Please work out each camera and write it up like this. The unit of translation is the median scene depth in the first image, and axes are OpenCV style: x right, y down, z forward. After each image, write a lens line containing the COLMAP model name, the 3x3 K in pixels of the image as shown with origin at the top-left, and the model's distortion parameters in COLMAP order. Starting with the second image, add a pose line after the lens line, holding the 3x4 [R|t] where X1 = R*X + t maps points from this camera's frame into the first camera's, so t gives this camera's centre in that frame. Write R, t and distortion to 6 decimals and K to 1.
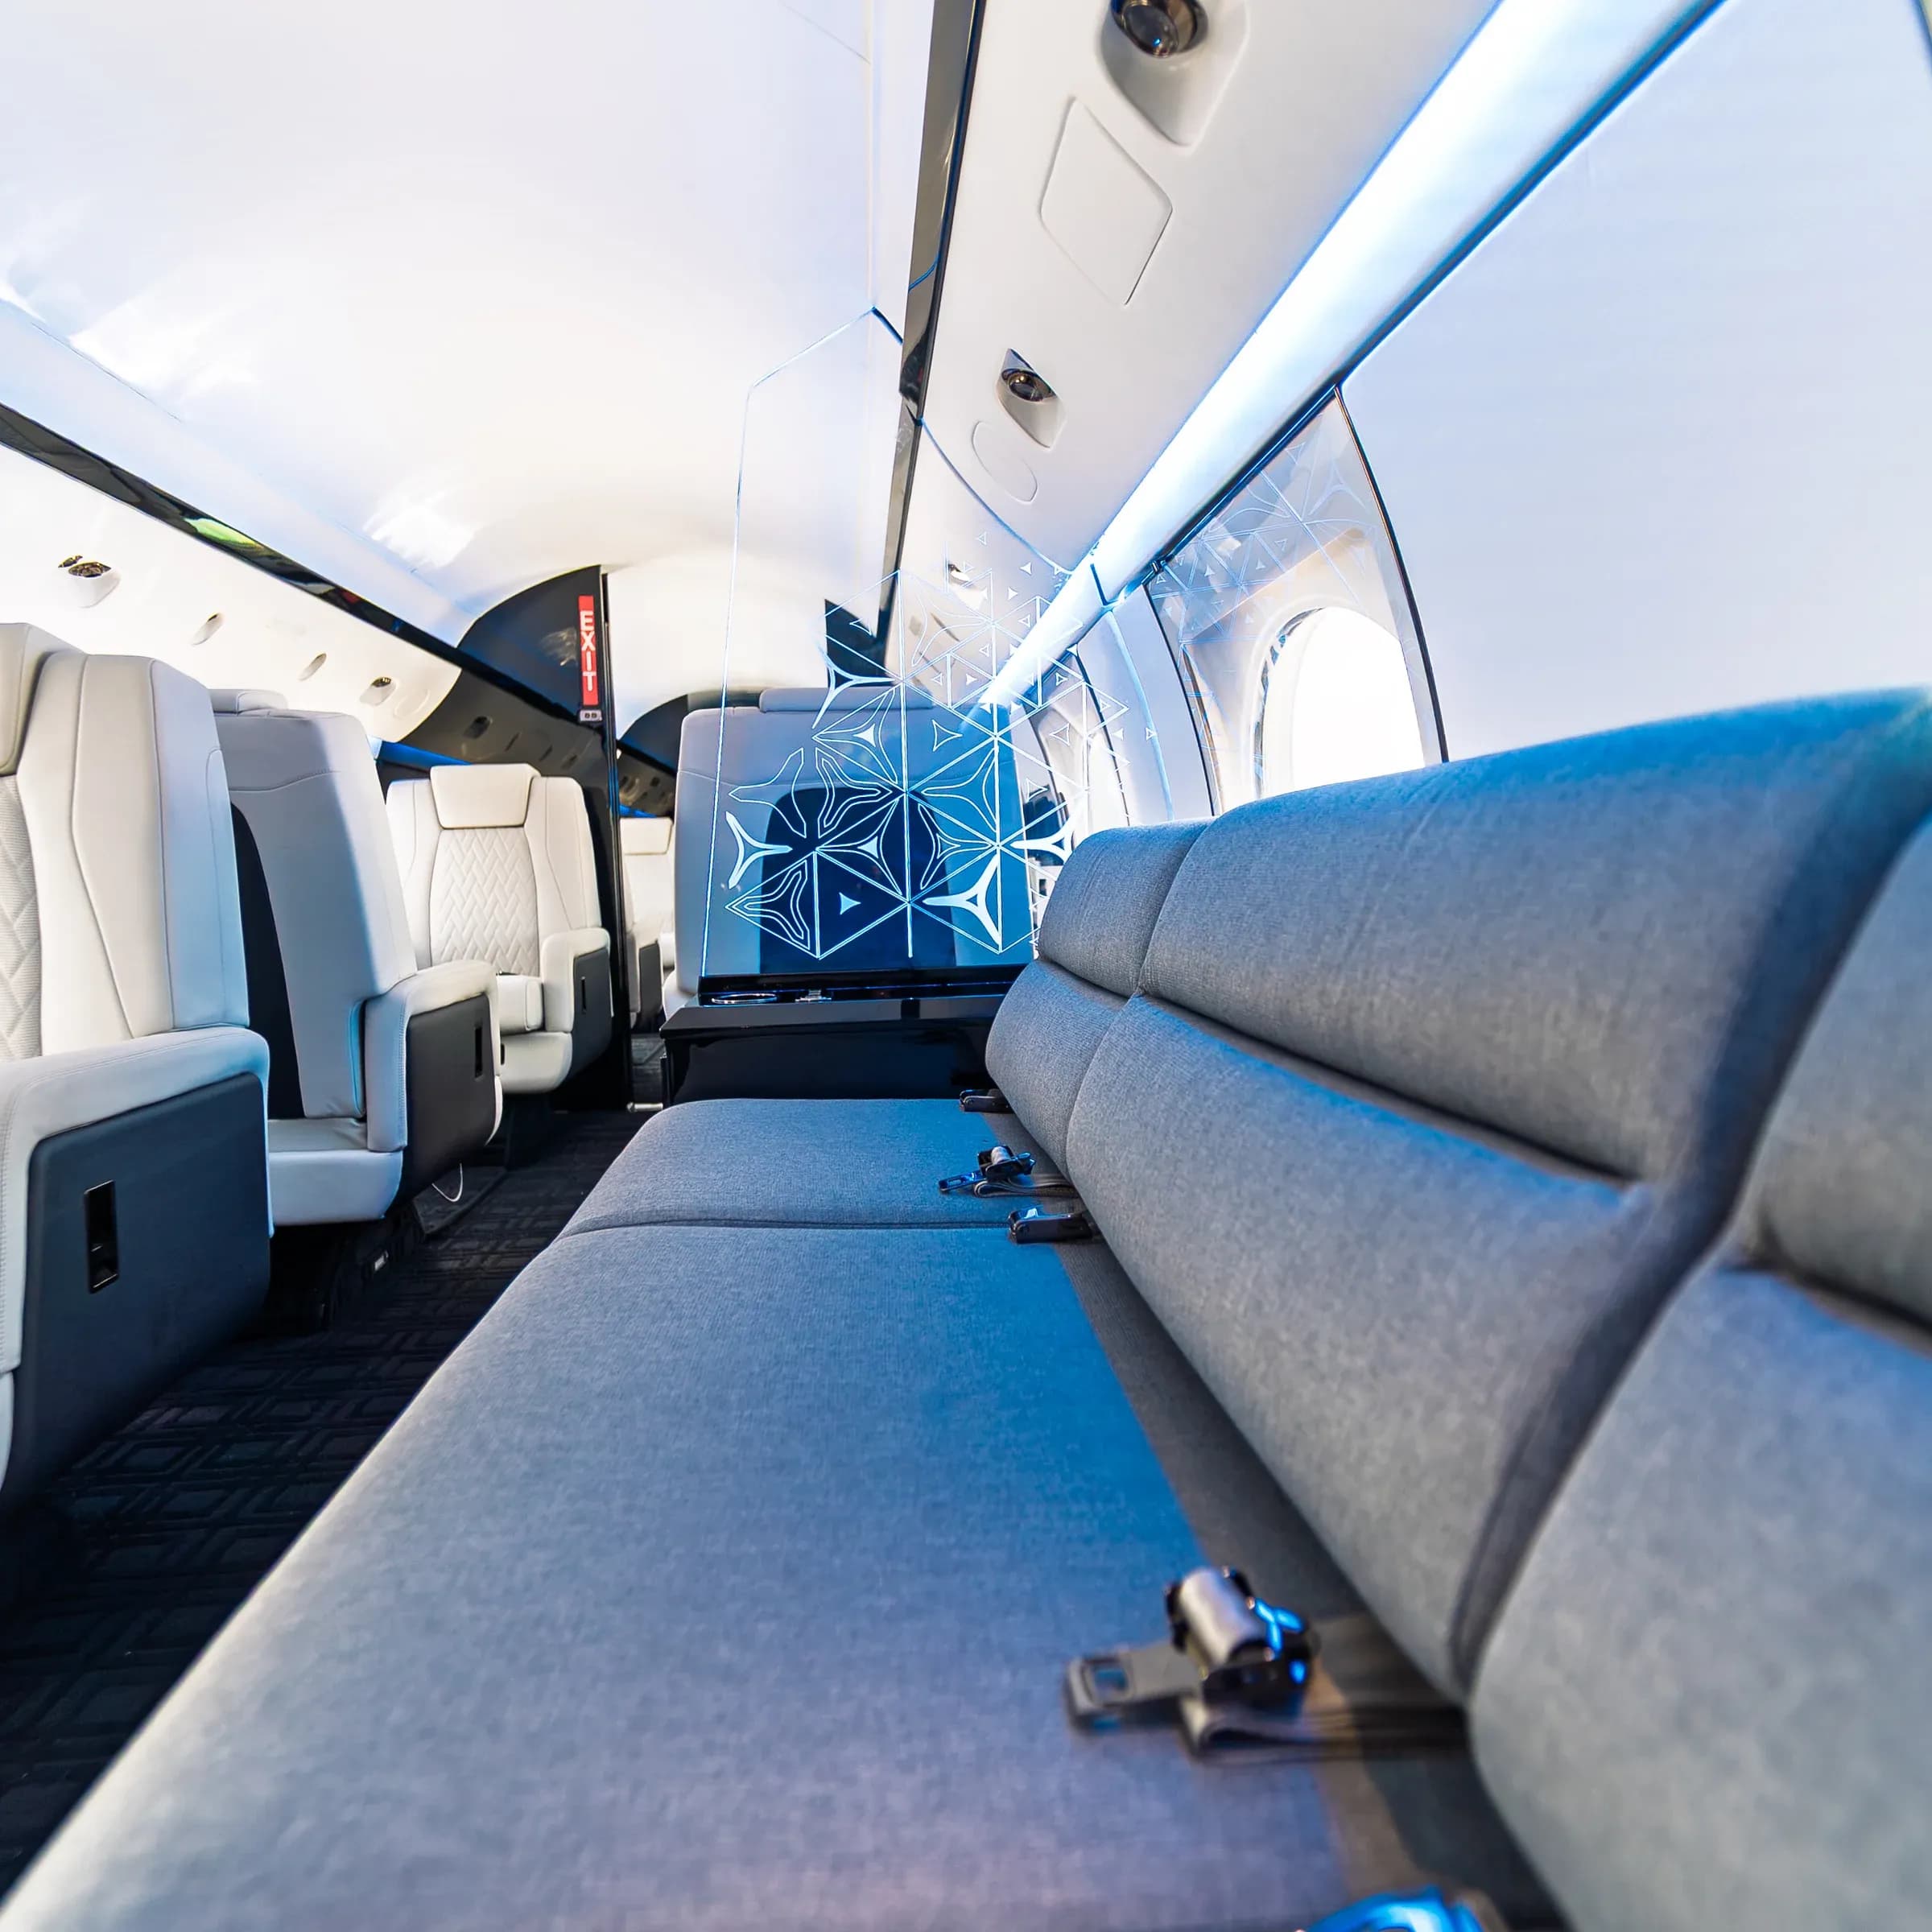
lens RADIAL K [[1221.9, 0, 971.7], [0, 1221.9, 958.6], [0, 0, 1]] dist [-0.002963, -0.000759]
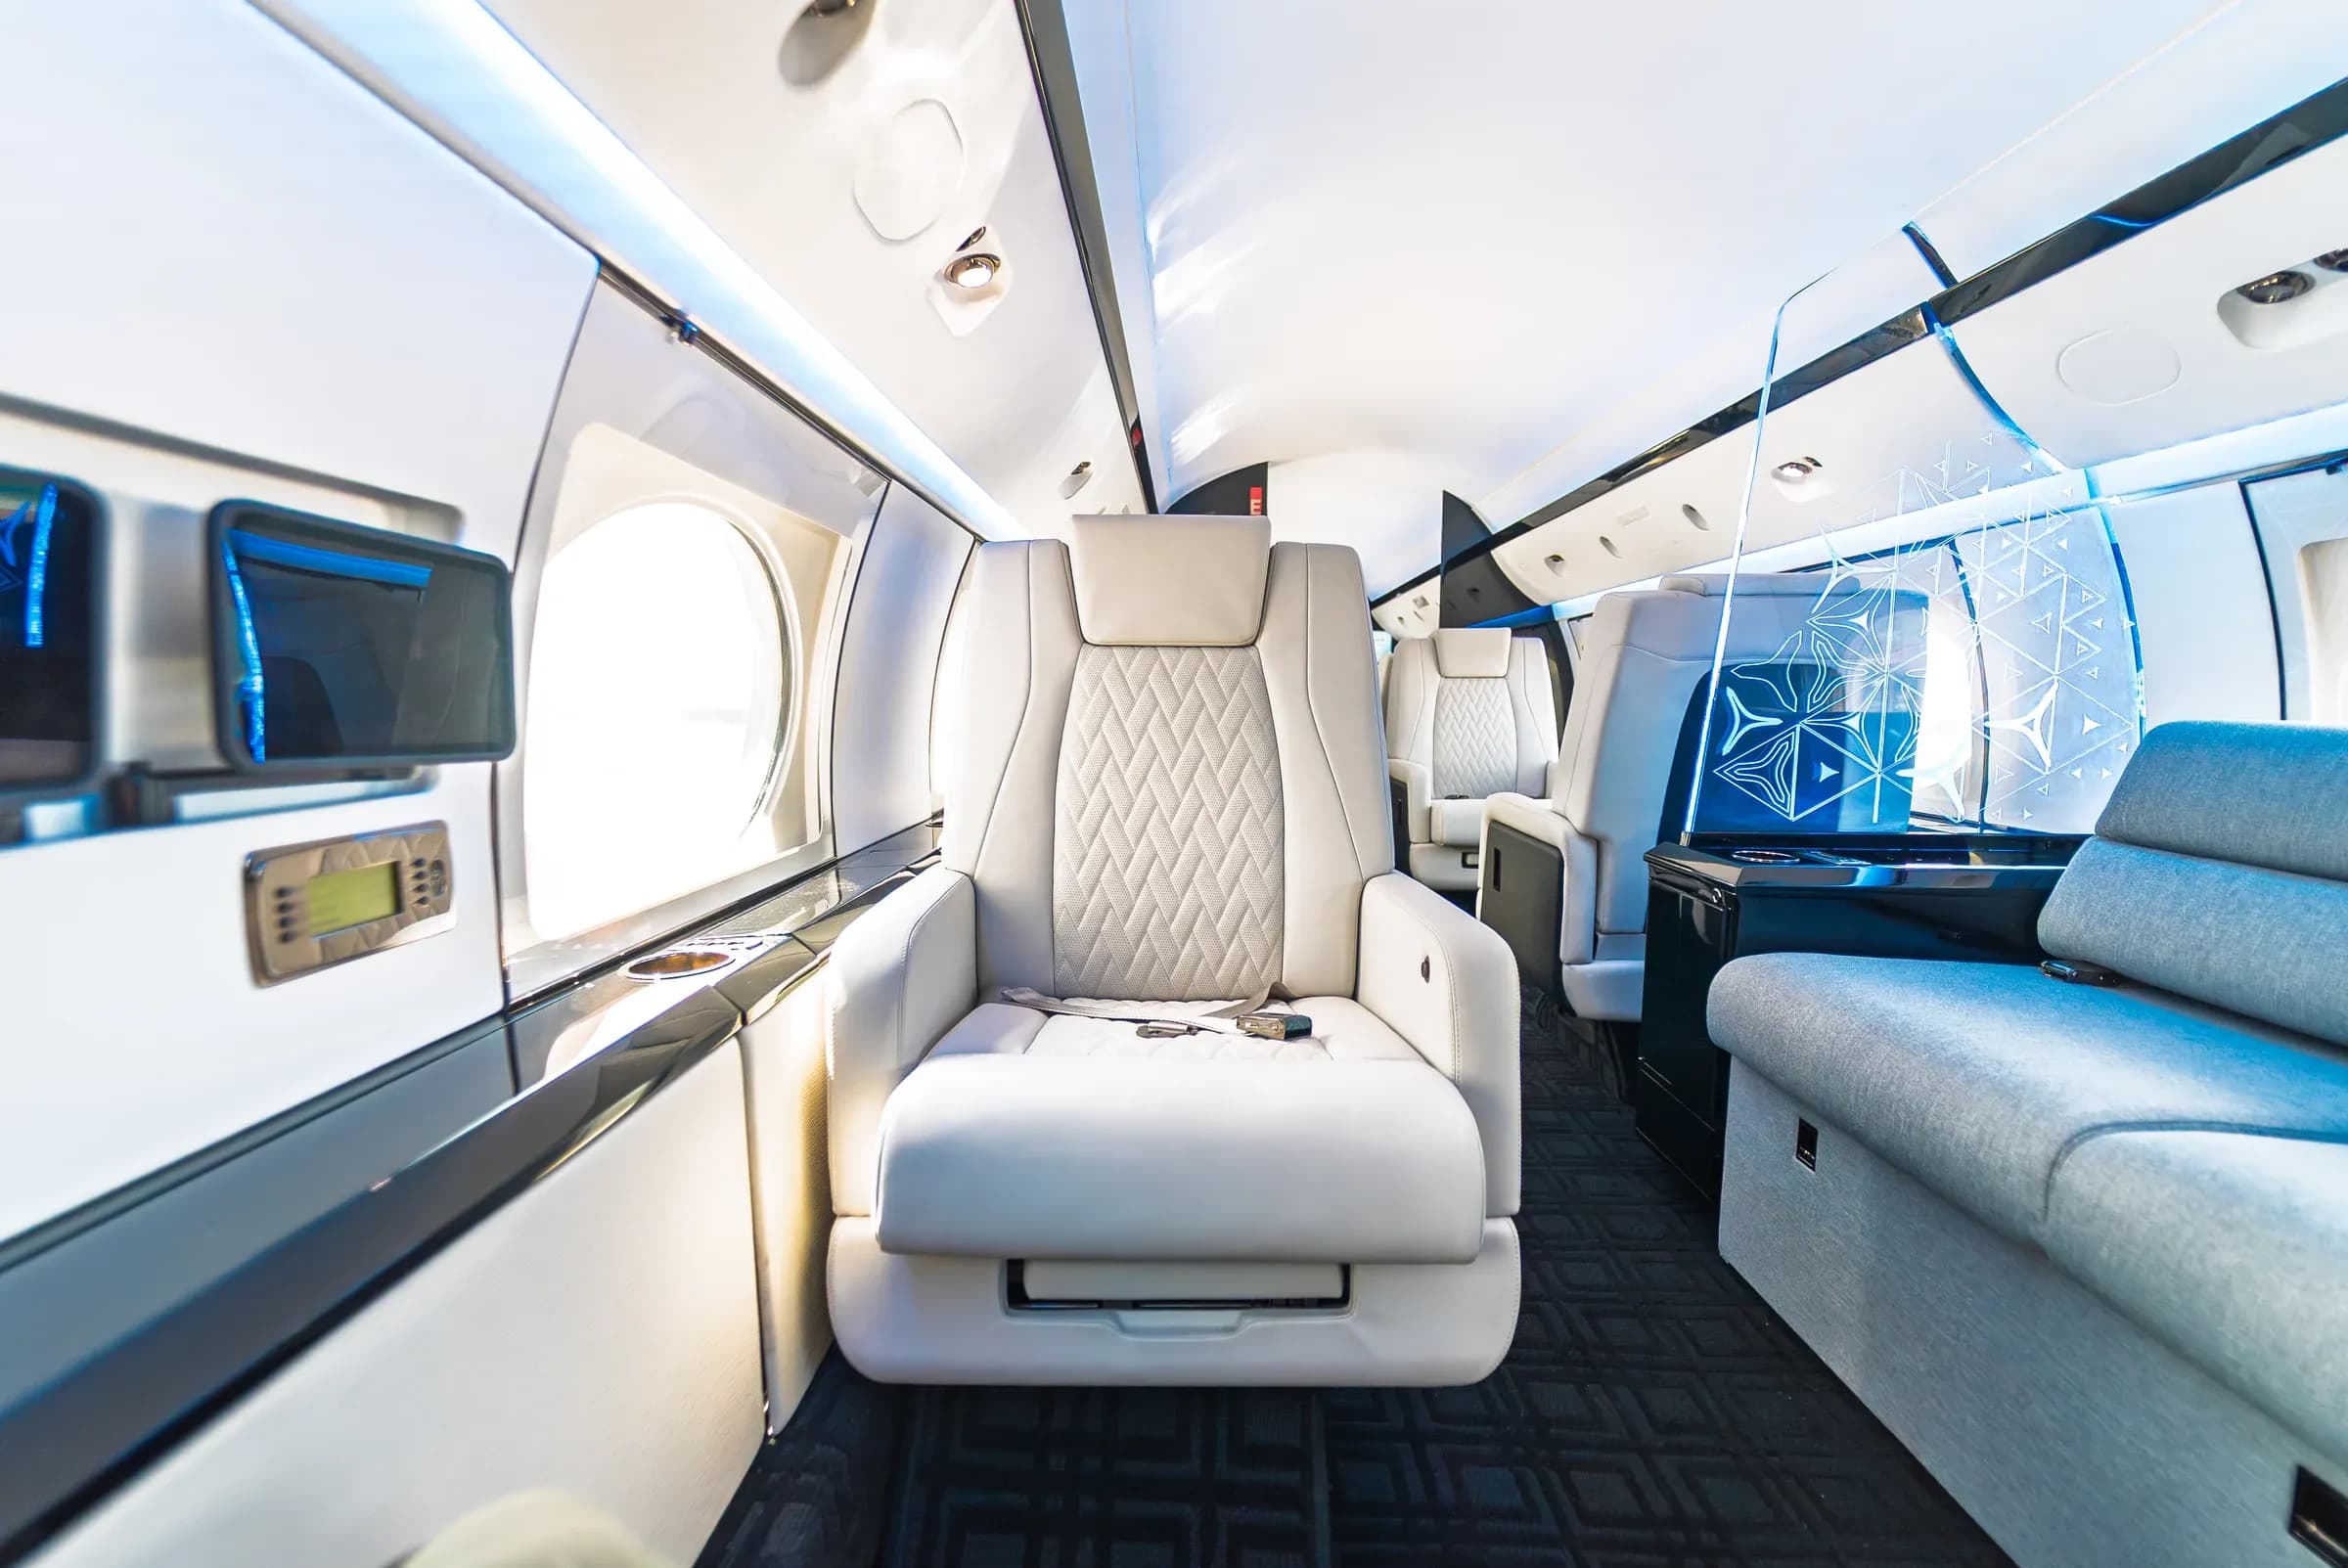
lens RADIAL K [[973.7, 0, 1172.6], [0, 973.7, 790.4], [0, 0, 1]] dist [0.001440, -0.001504]
pose [[0.990261, 0.043888, -0.132124, -0.570486], [-0.041808, 0.998955, 0.018482, -0.020567], [0.132797, -0.012778, 0.991061, 0.049501]]
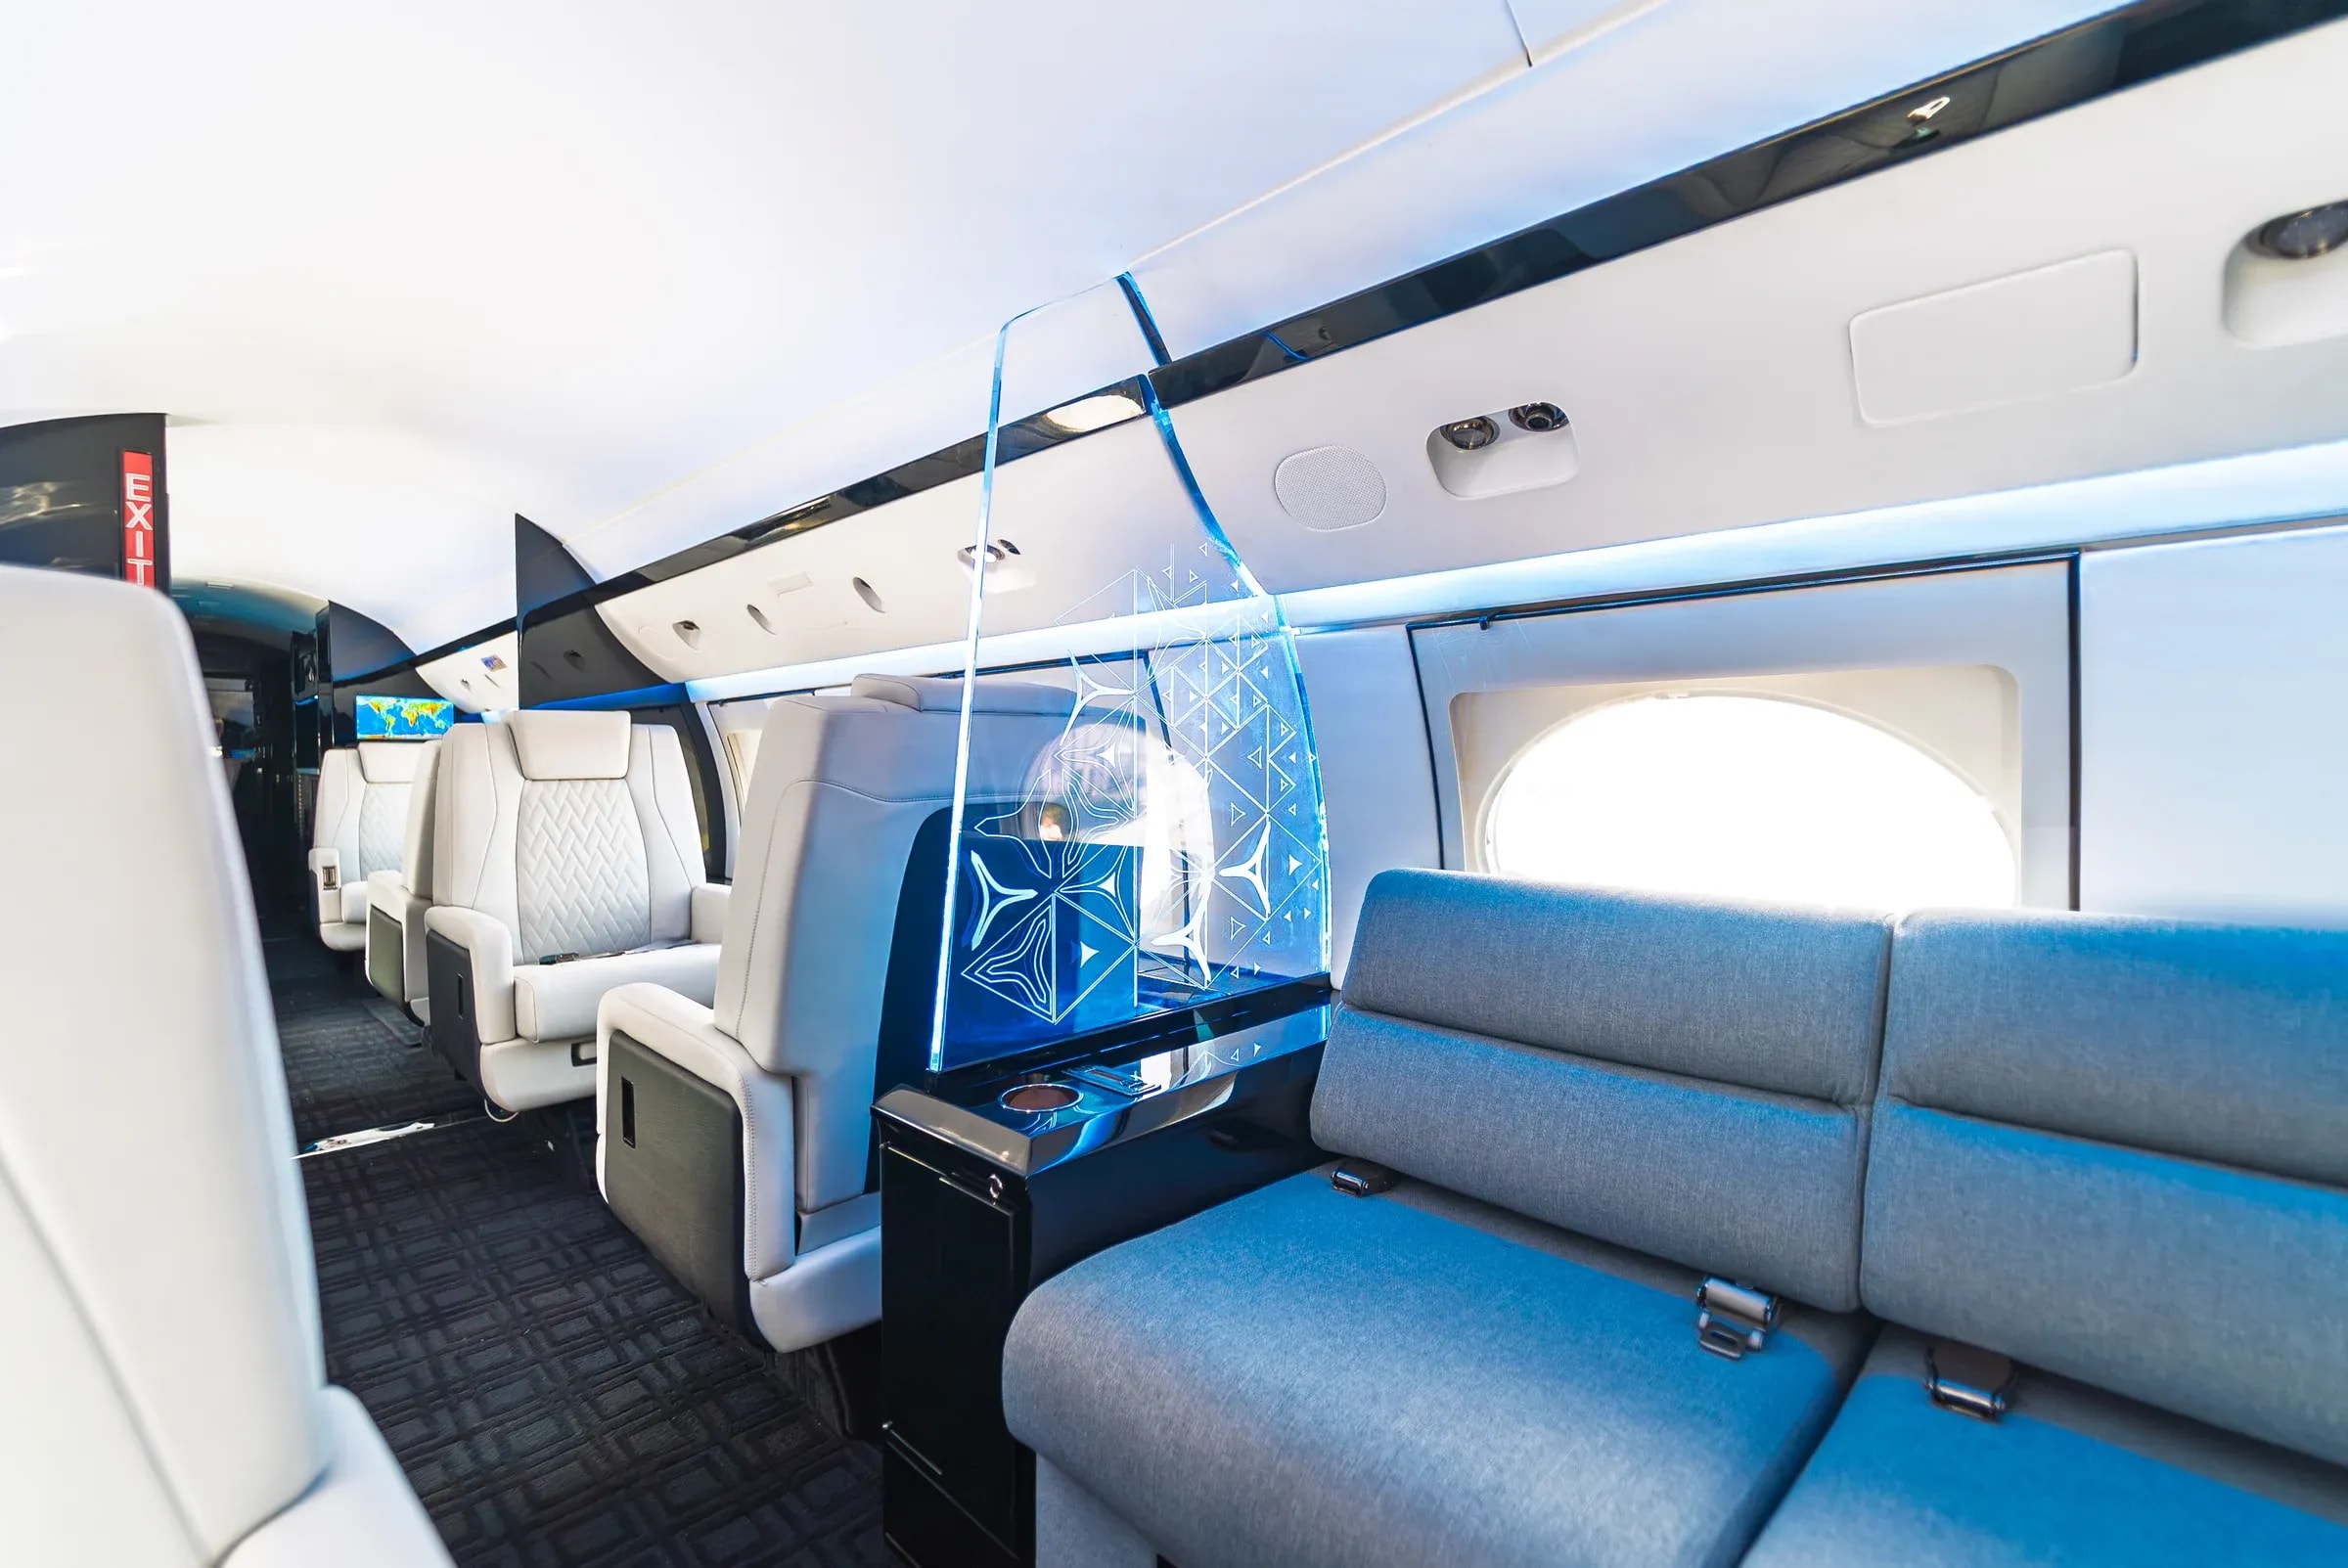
lens RADIAL K [[1035.1, 0, 1183.1], [0, 1035.1, 789.0], [0, 0, 1]] dist [-0.004025, 0.000647]
pose [[0.774305, 0.007997, 0.632762, -0.500389], [0.035035, 0.997845, -0.055483, -0.115860], [-0.631842, 0.065129, 0.772356, 0.405642]]
